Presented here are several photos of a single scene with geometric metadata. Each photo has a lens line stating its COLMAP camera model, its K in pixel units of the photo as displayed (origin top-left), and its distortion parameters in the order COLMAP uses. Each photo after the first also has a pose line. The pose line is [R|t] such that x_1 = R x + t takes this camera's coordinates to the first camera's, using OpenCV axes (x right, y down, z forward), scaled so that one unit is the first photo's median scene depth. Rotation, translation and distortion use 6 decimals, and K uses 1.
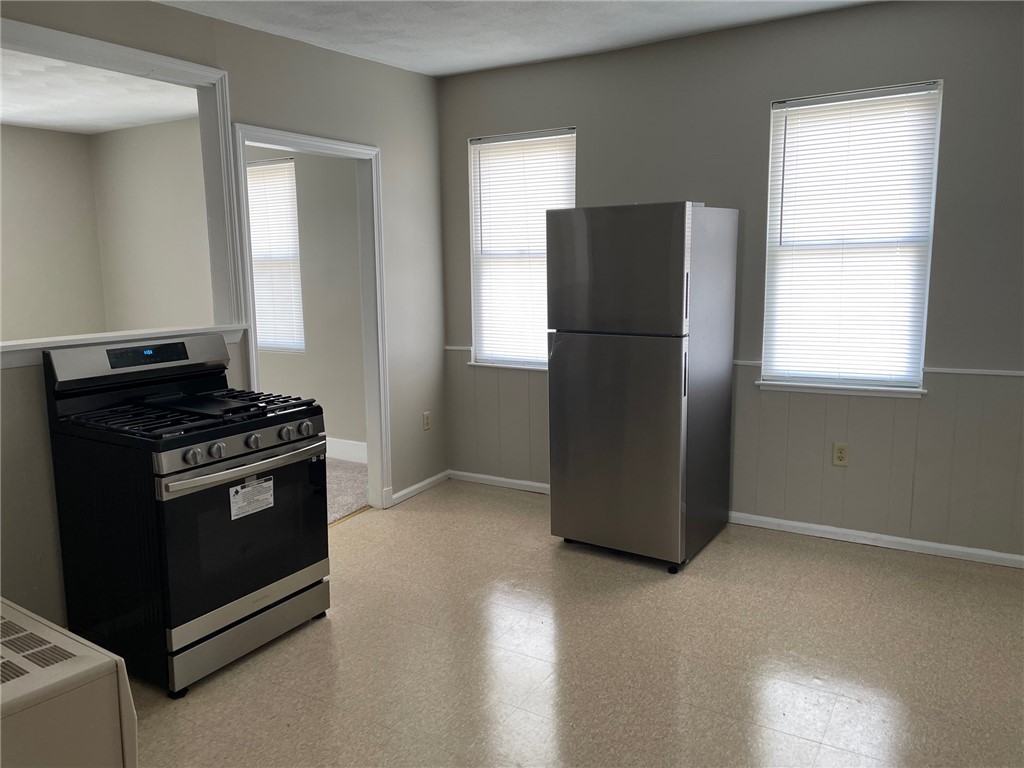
lens RADIAL K [[789.5, 0, 507.9], [0, 789.5, 388.0], [0, 0, 1]] dist [0.094396, -0.159072]
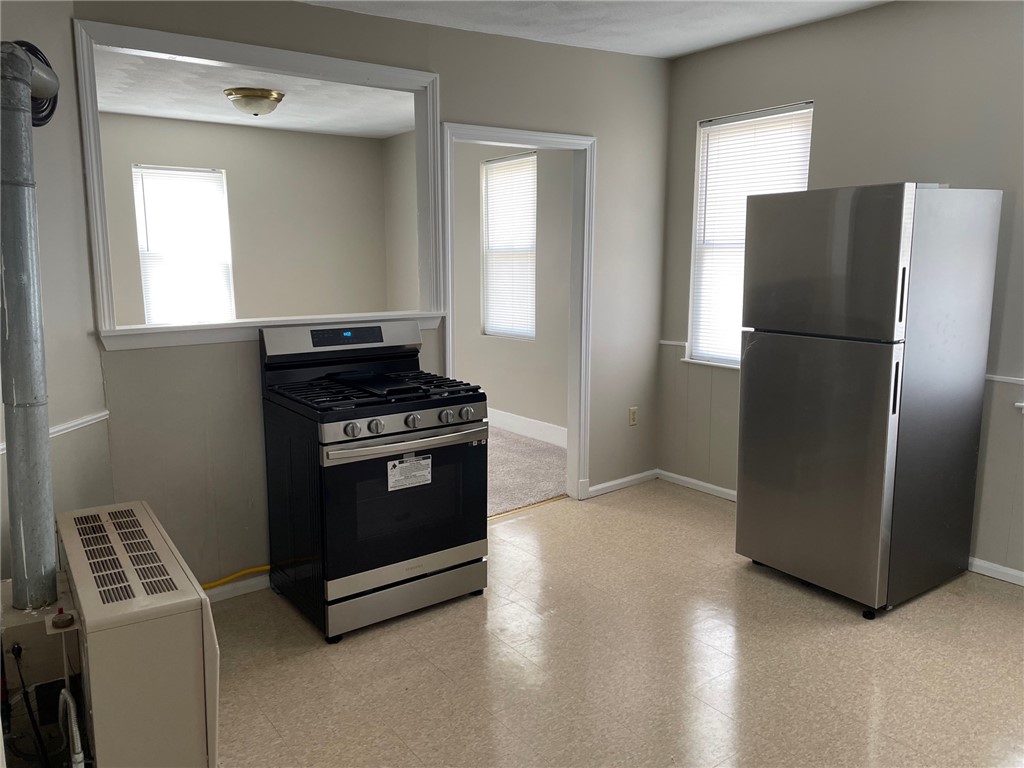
lens RADIAL K [[789.5, 0, 507.9], [0, 789.5, 388.0], [0, 0, 1]] dist [0.094396, -0.159072]
pose [[0.915156, 0.072603, -0.396508, 0.186697], [-0.066724, 0.997361, 0.028621, -0.014243], [0.397539, 0.000264, 0.917585, 0.058847]]
